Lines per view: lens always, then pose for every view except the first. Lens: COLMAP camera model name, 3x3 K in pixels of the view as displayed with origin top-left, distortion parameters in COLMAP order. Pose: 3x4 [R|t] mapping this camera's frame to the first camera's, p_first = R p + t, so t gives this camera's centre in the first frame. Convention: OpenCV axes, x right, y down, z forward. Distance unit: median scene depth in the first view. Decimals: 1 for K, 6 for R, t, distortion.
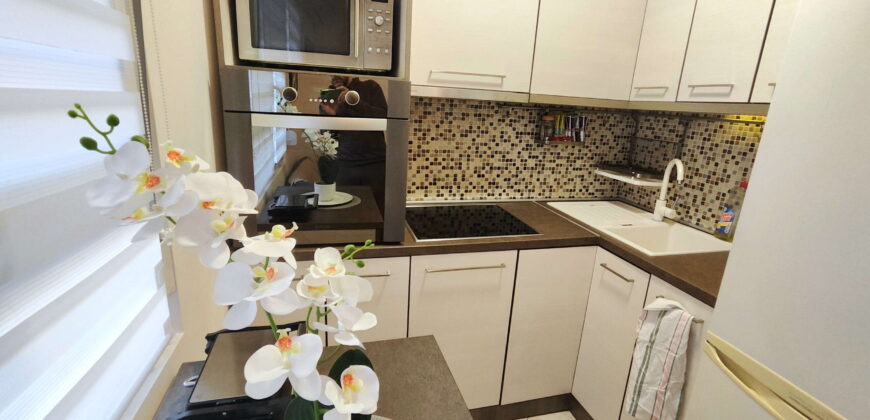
lens RADIAL K [[395.2, 0, 440.9], [0, 395.2, 201.9], [0, 0, 1]] dist [-0.010074, 0.002831]
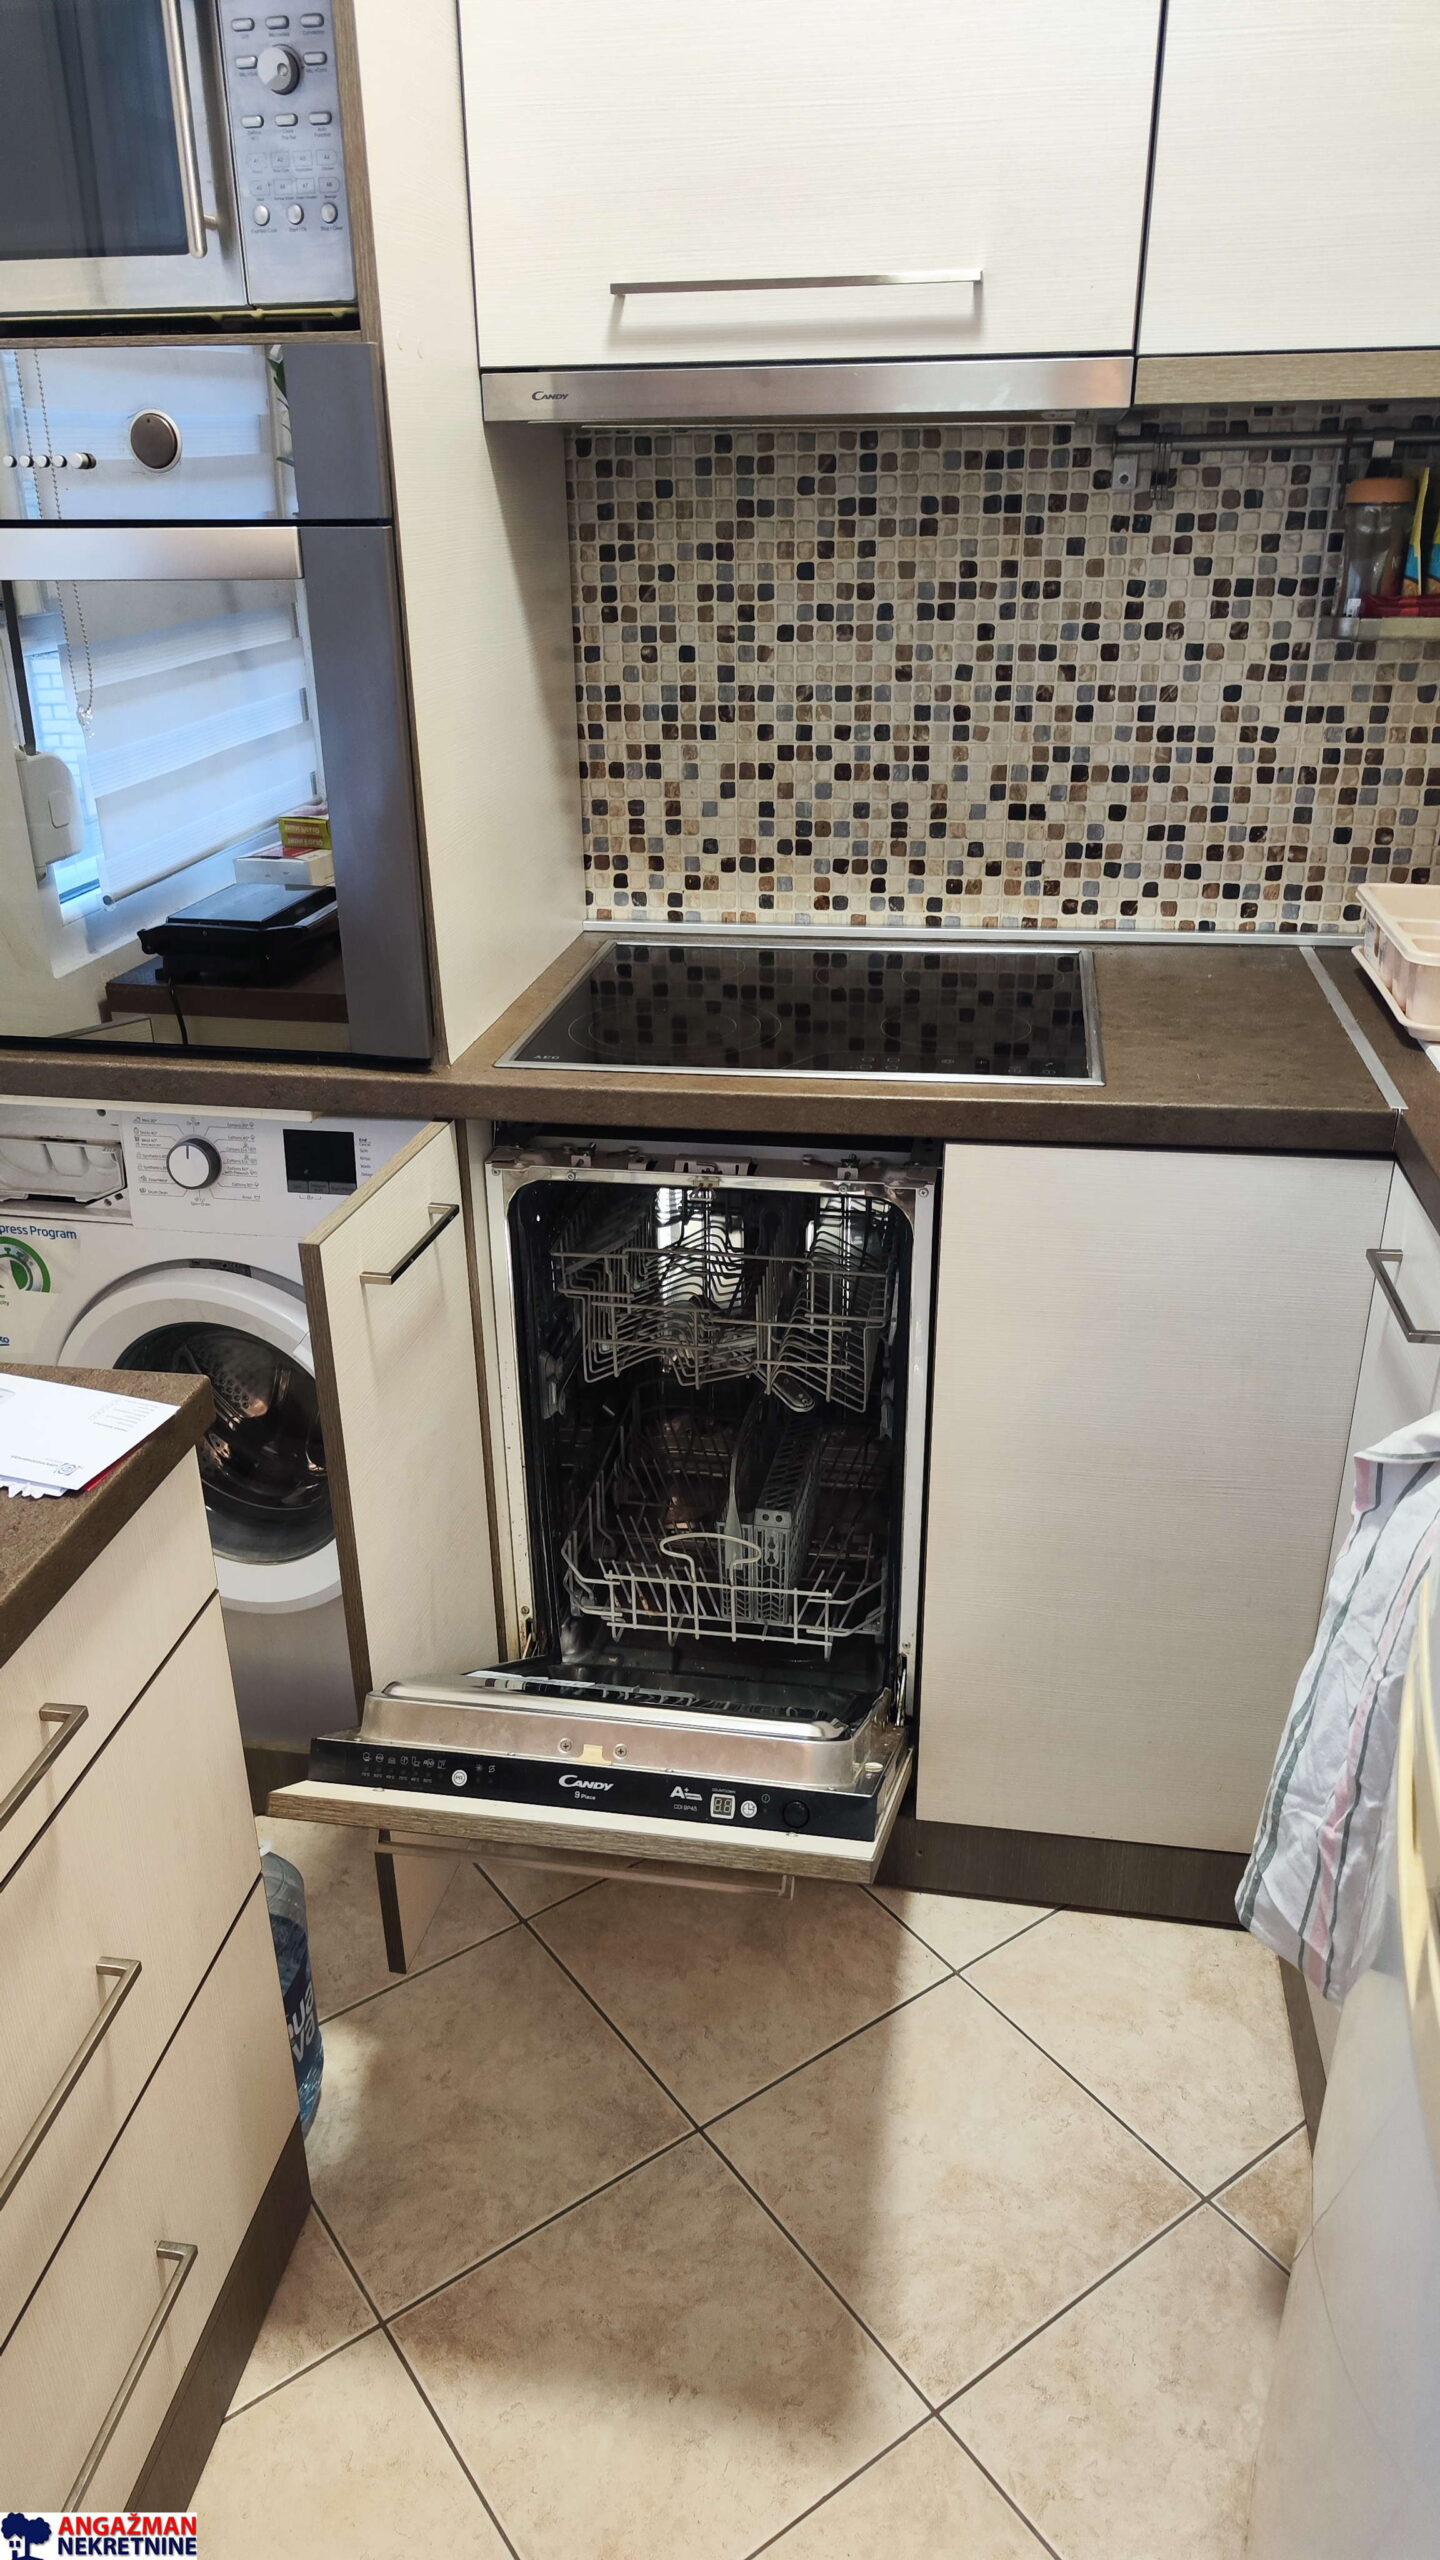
lens RADIAL K [[1765.3, 0, 685.4], [0, 1765.3, 1323.3], [0, 0, 1]] dist [0.003375, -0.001090]
pose [[0.898694, 0.121466, -0.421421, 0.379575], [-0.044540, 0.981192, 0.187827, 0.033642], [0.436309, -0.150029, 0.887201, 0.047521]]
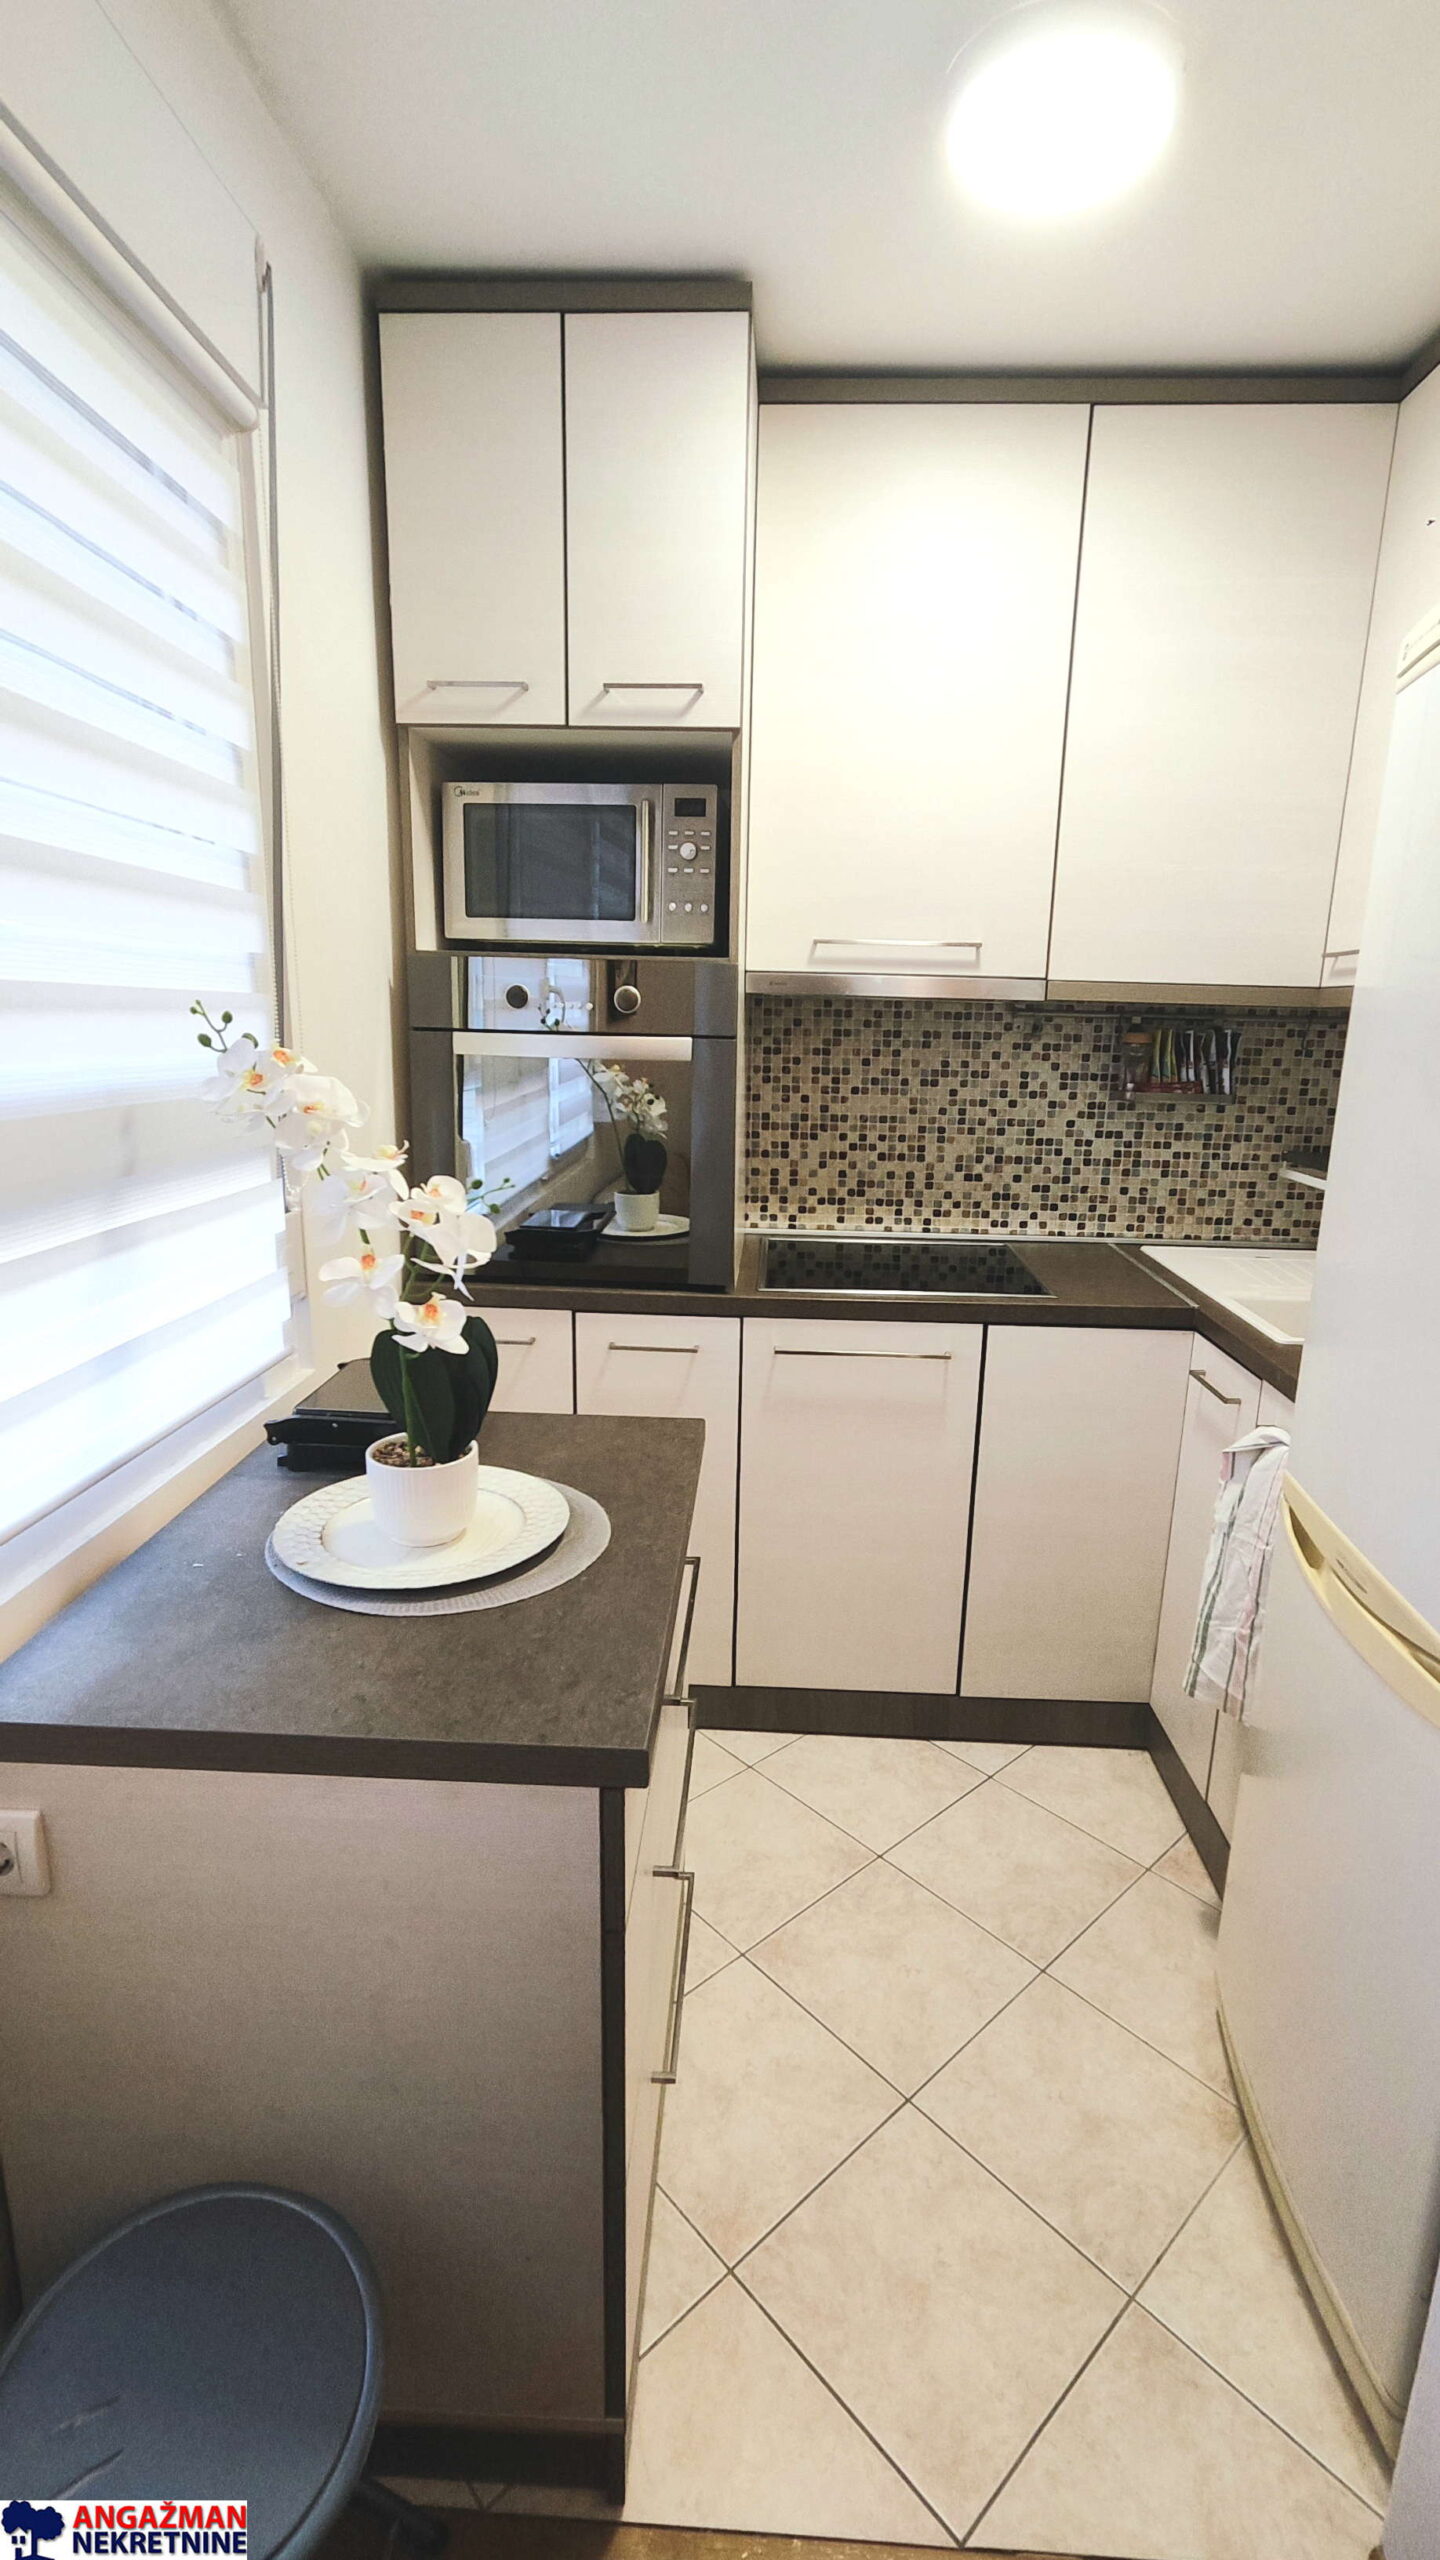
lens RADIAL K [[1166.9, 0, 751.8], [0, 1166.9, 1261.9], [0, 0, 1]] dist [-0.003590, 0.006498]
pose [[0.953940, 0.031279, -0.298364, 0.259972], [-0.046603, 0.997927, -0.044382, 0.094463], [0.296357, 0.056243, 0.953420, -0.269535]]
